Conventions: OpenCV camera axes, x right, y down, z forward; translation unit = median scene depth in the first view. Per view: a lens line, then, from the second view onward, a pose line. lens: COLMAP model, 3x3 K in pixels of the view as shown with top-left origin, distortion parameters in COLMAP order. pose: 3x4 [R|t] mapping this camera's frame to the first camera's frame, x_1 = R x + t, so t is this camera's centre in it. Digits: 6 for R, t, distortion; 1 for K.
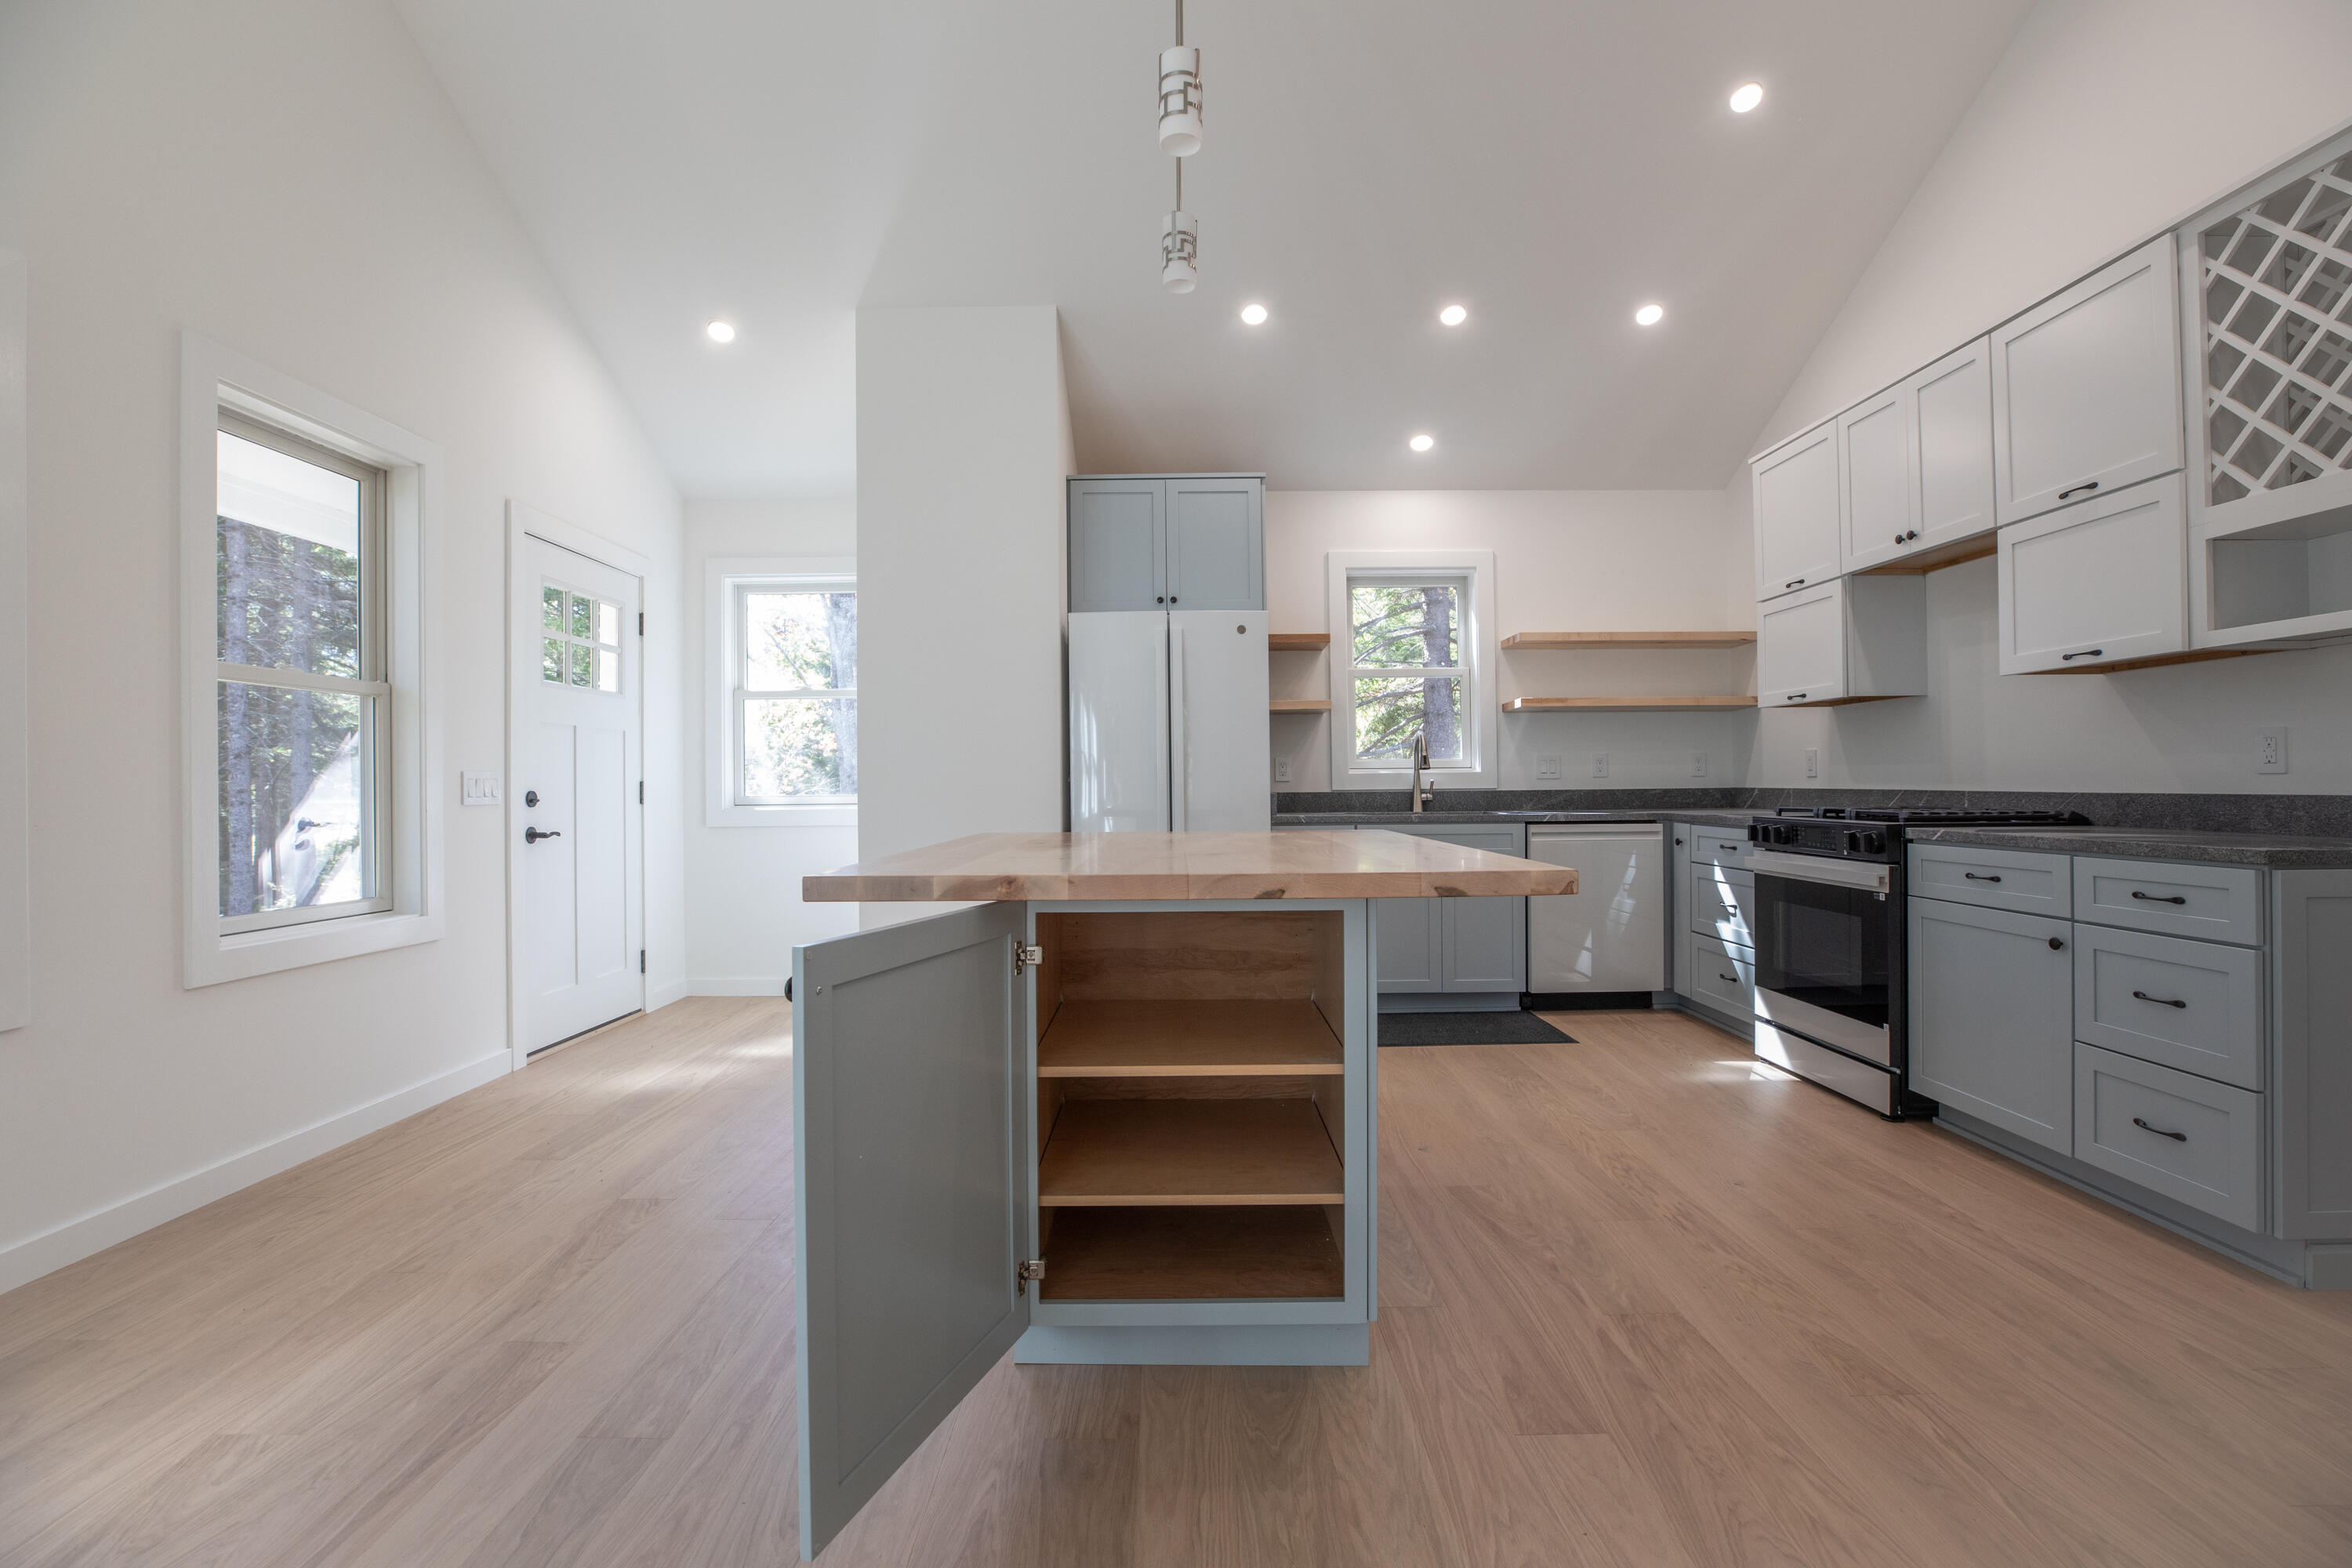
lens RADIAL K [[1090.6, 0, 1181.3], [0, 1090.6, 772.4], [0, 0, 1]] dist [-0.041171, 0.012421]
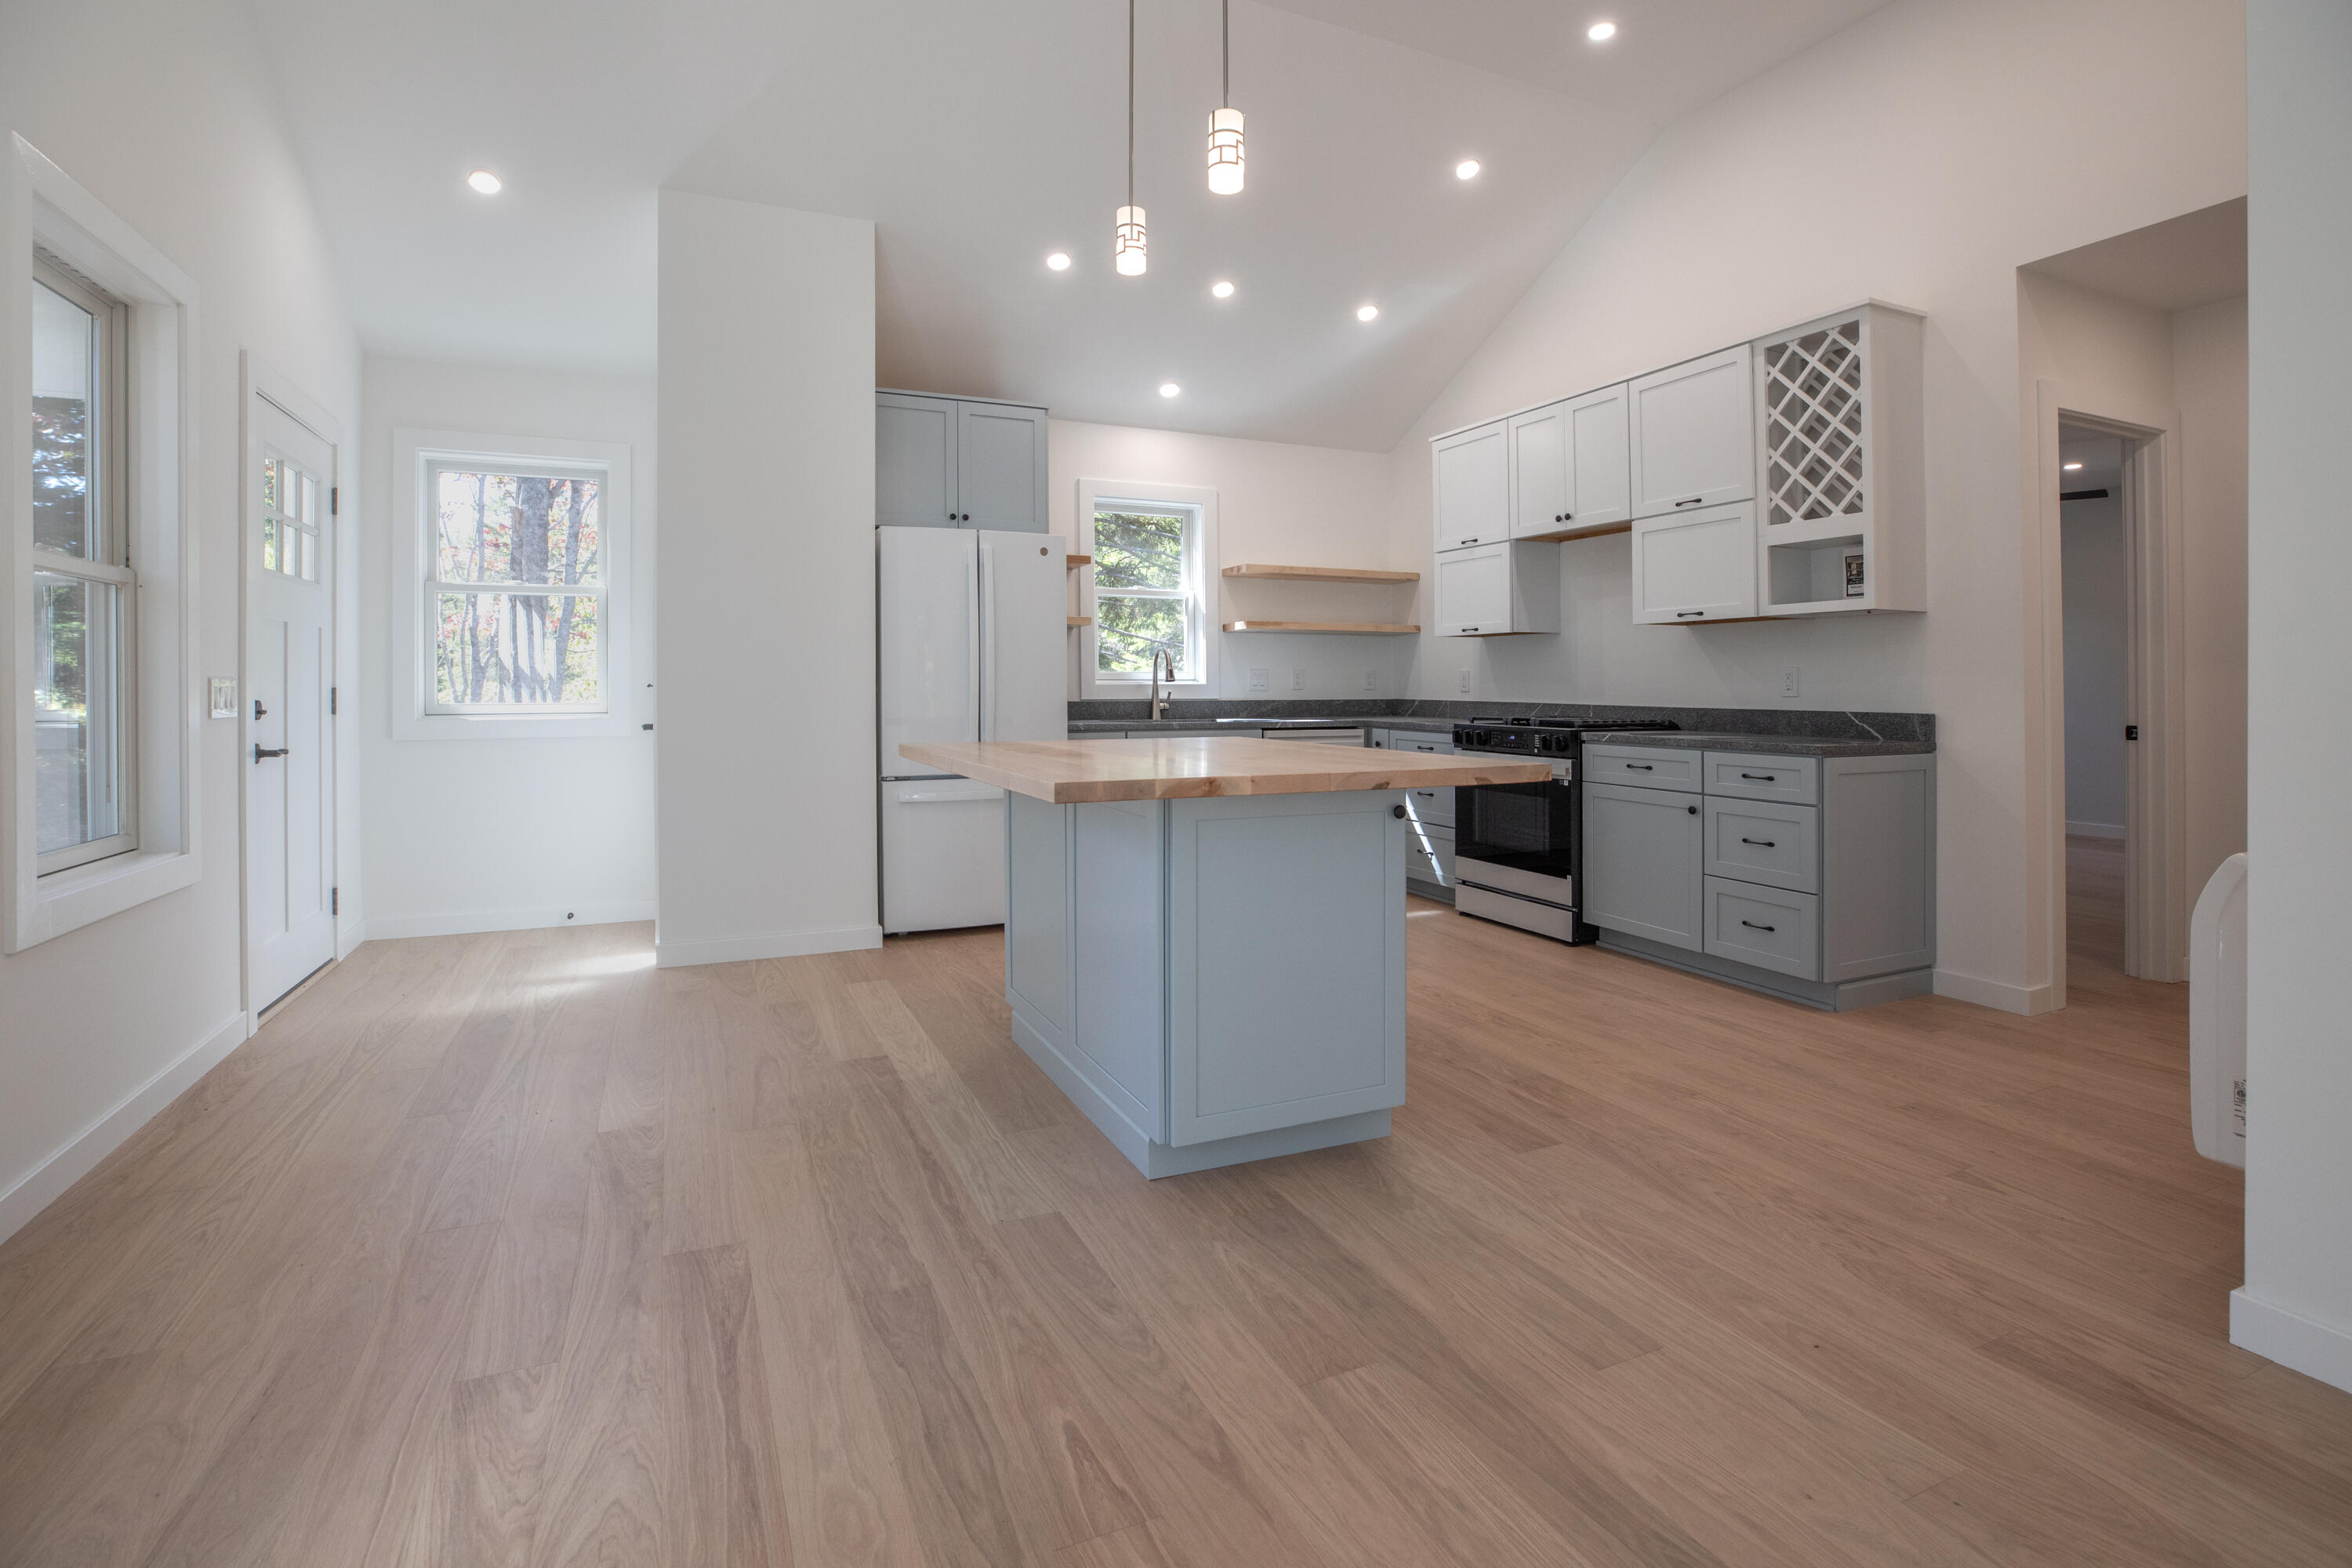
lens RADIAL K [[1127.0, 0, 1203.3], [0, 1127.0, 660.3], [0, 0, 1]] dist [-0.039498, 0.014415]
pose [[0.905817, 0.018086, 0.423284, -0.376412], [-0.013464, 0.999813, -0.013907, -0.014633], [-0.423456, 0.006898, 0.905890, -0.104619]]
